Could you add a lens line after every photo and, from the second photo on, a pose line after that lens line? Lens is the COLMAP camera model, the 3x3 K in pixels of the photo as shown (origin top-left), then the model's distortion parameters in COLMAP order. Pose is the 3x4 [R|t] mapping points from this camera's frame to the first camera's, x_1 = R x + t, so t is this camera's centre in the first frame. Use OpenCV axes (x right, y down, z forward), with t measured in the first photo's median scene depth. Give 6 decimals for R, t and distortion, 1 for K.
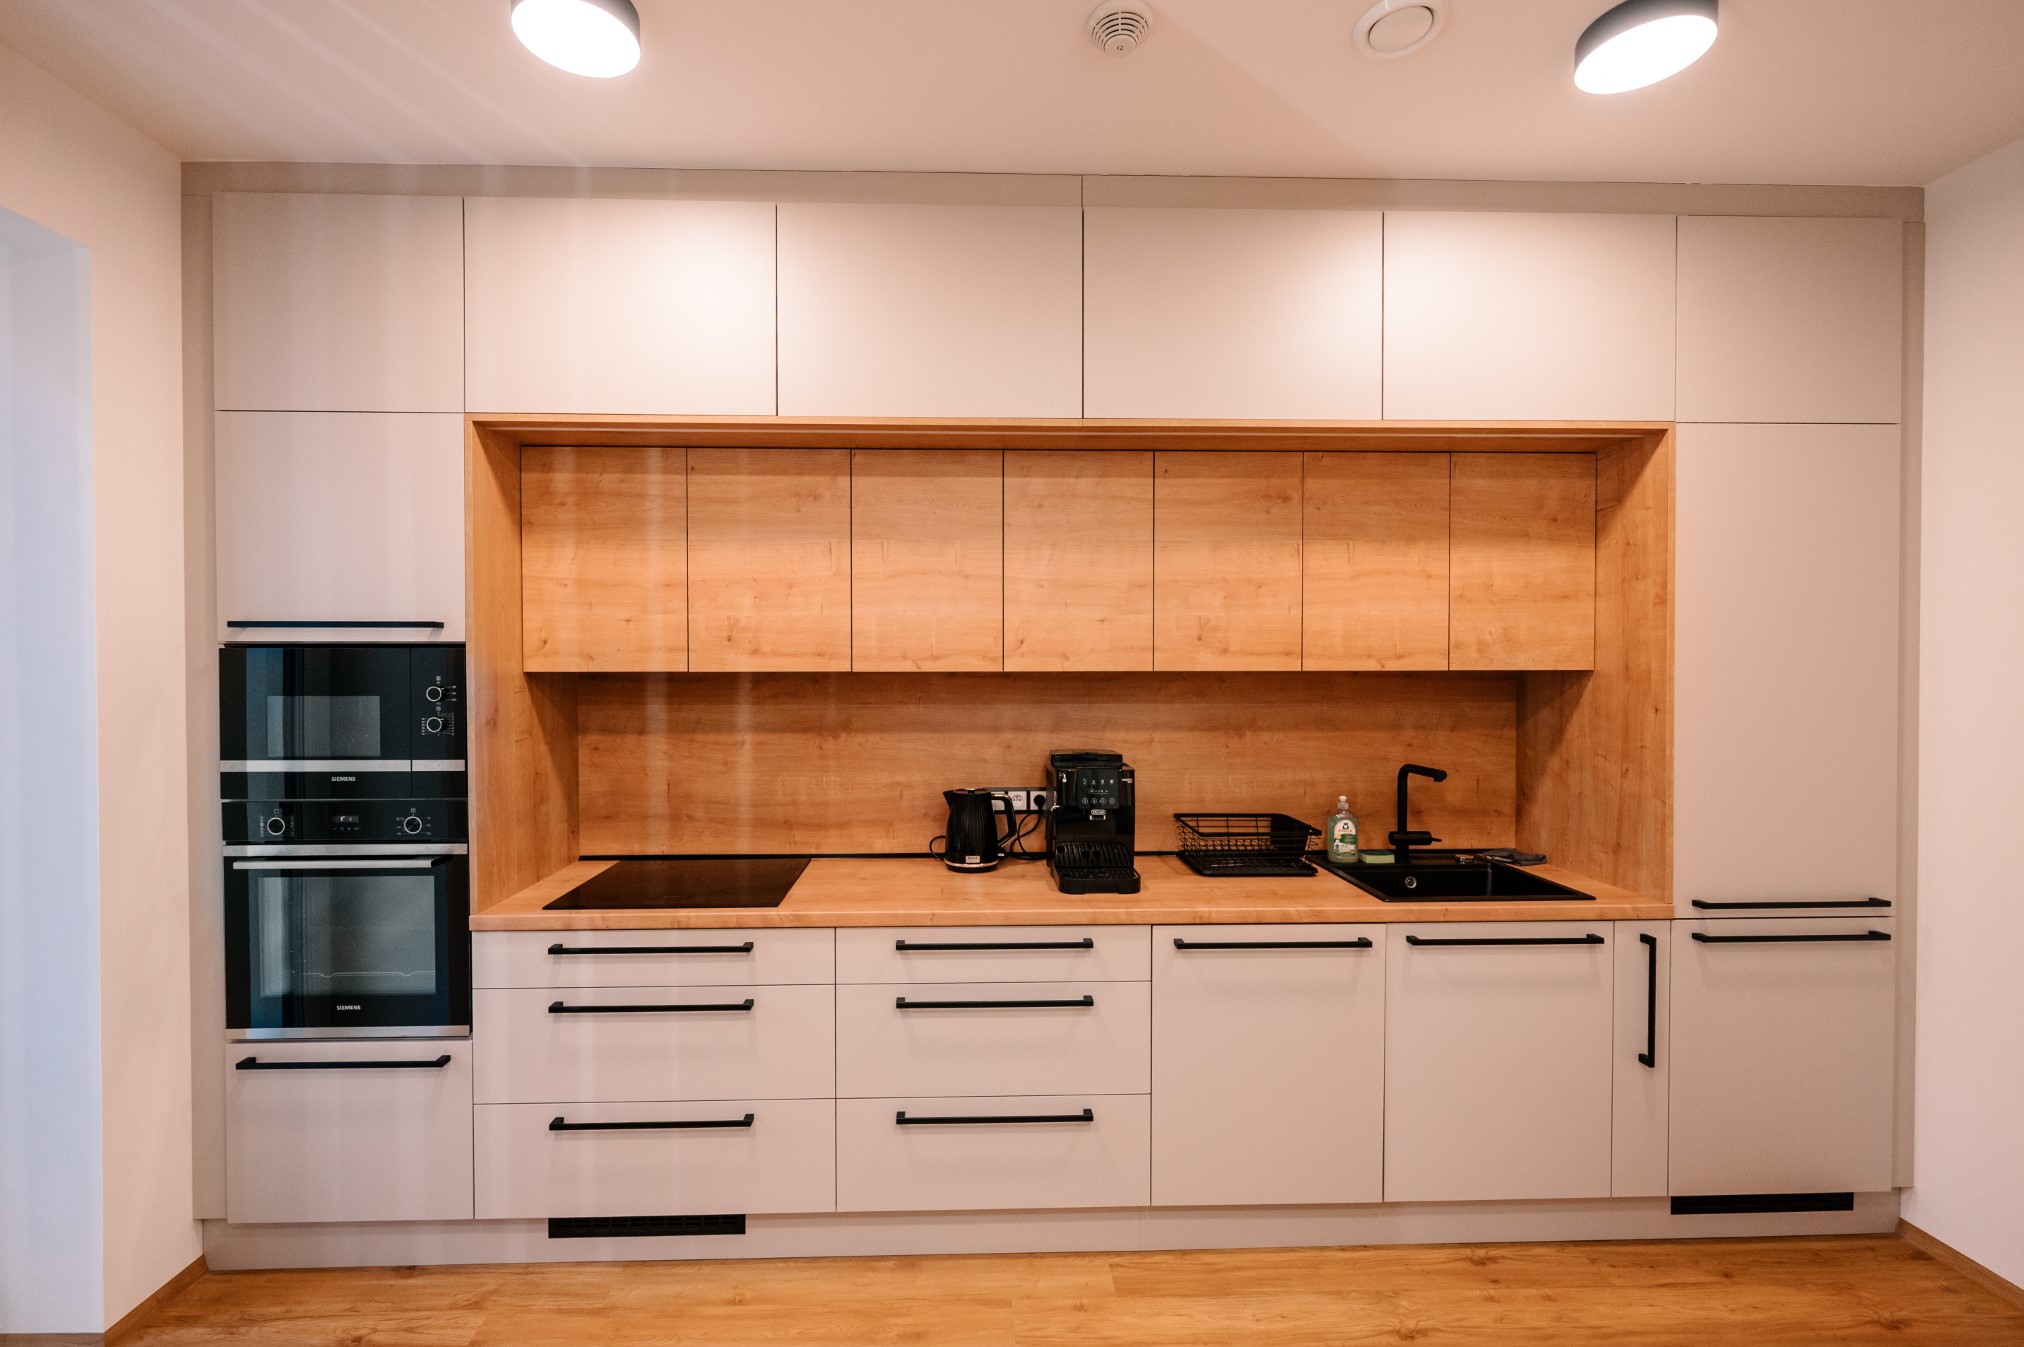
lens RADIAL K [[807.2, 0, 1014.3], [0, 807.2, 671.2], [0, 0, 1]] dist [-0.000361, -0.000019]
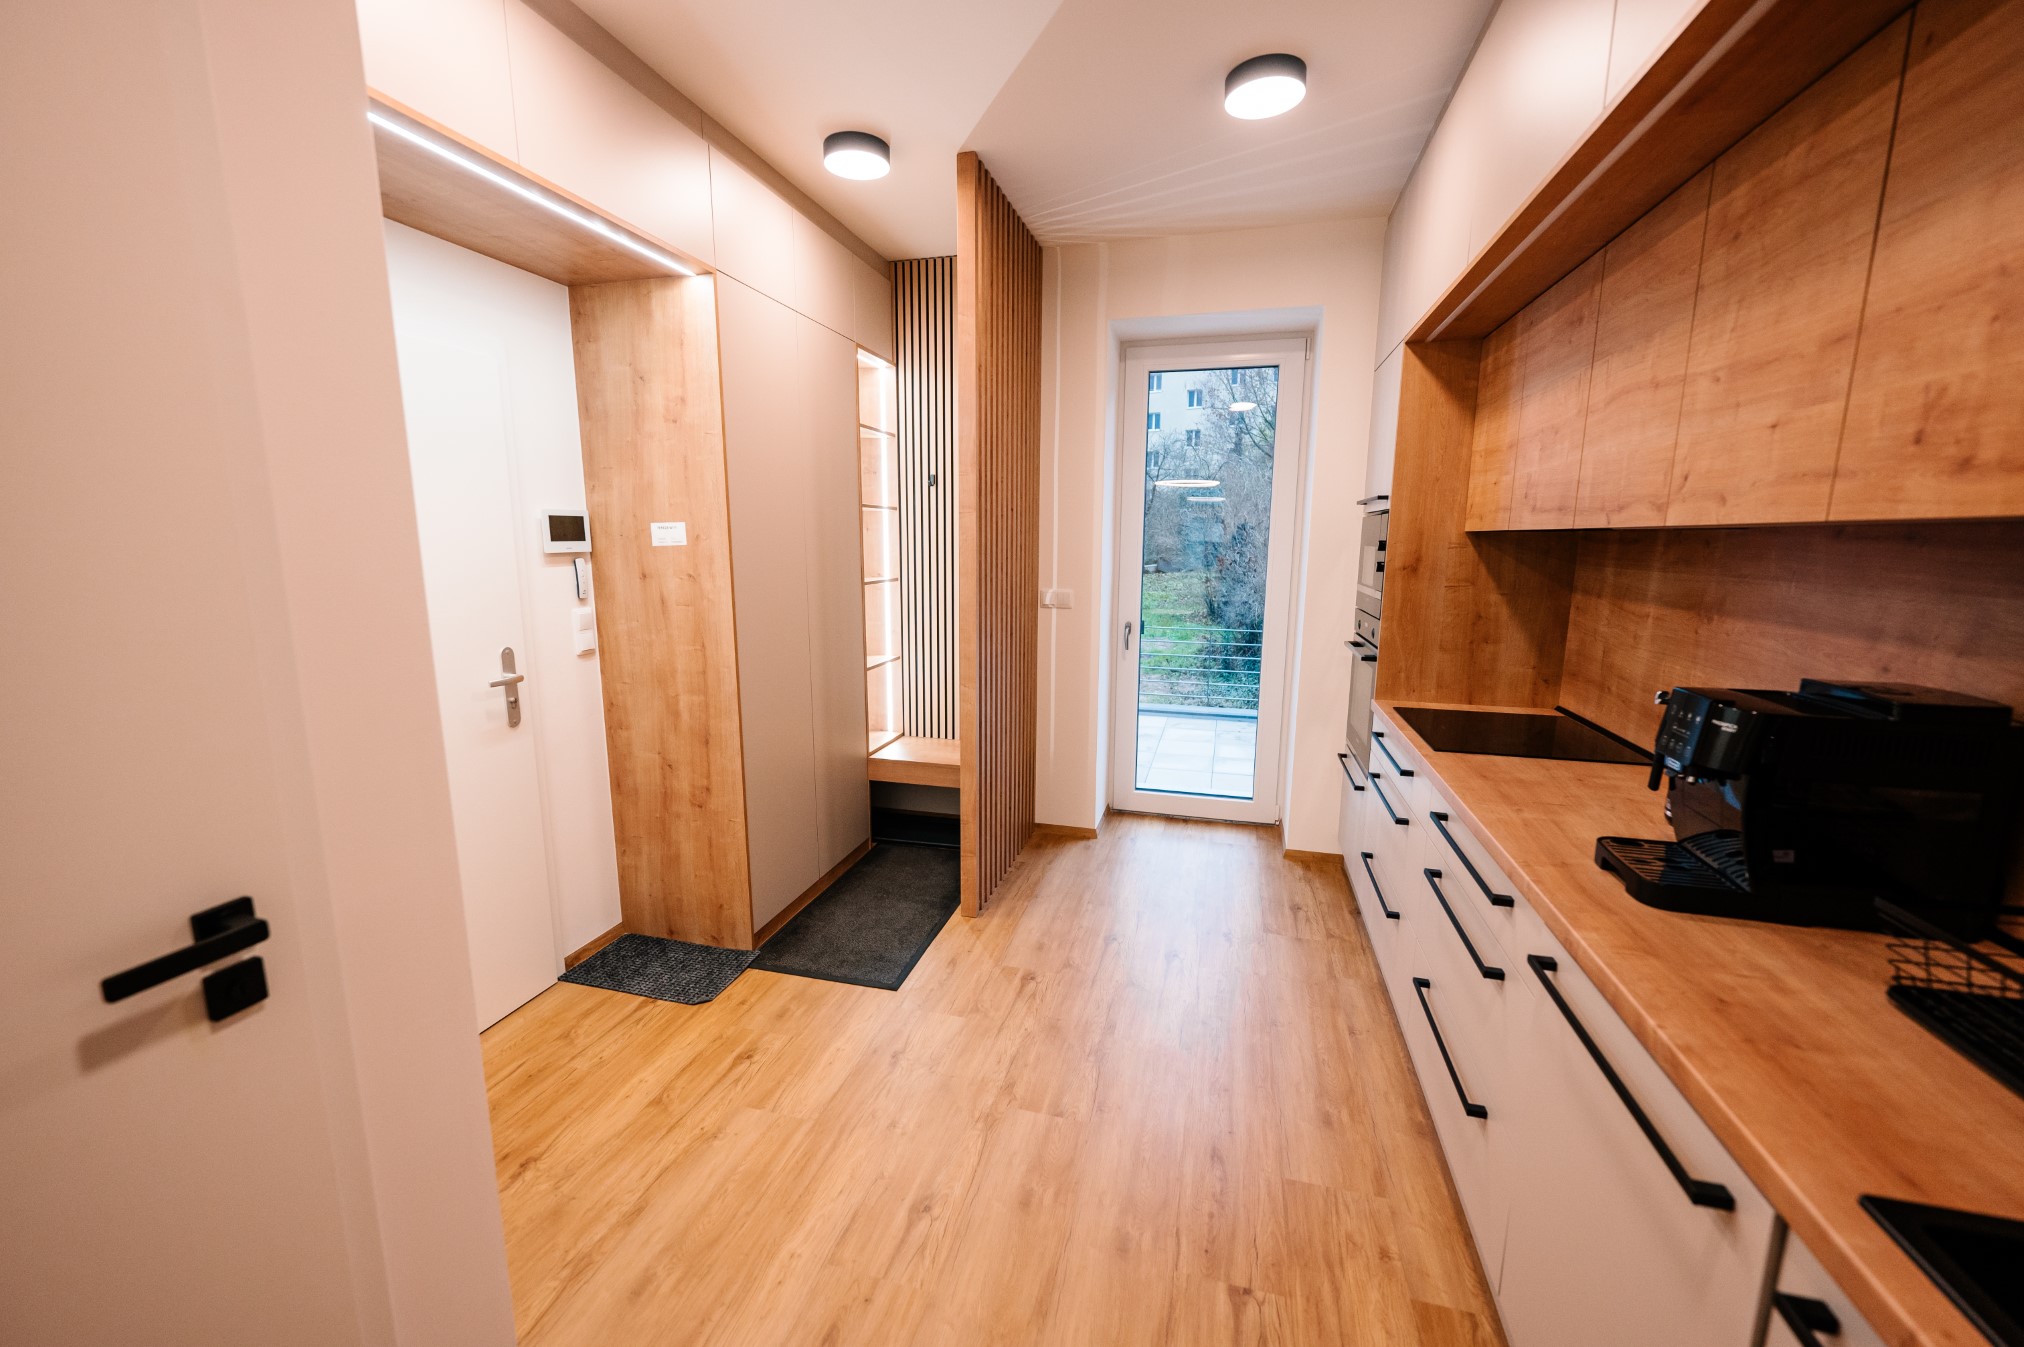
lens RADIAL K [[807.2, 0, 1011.8], [0, 807.2, 675.4], [0, 0, 1]] dist [-0.000361, -0.000019]
pose [[-0.286529, 0.161770, -0.944315, 0.775258], [-0.015621, 0.984722, 0.173432, 0.014320], [0.957944, 0.064444, -0.279624, 0.678714]]
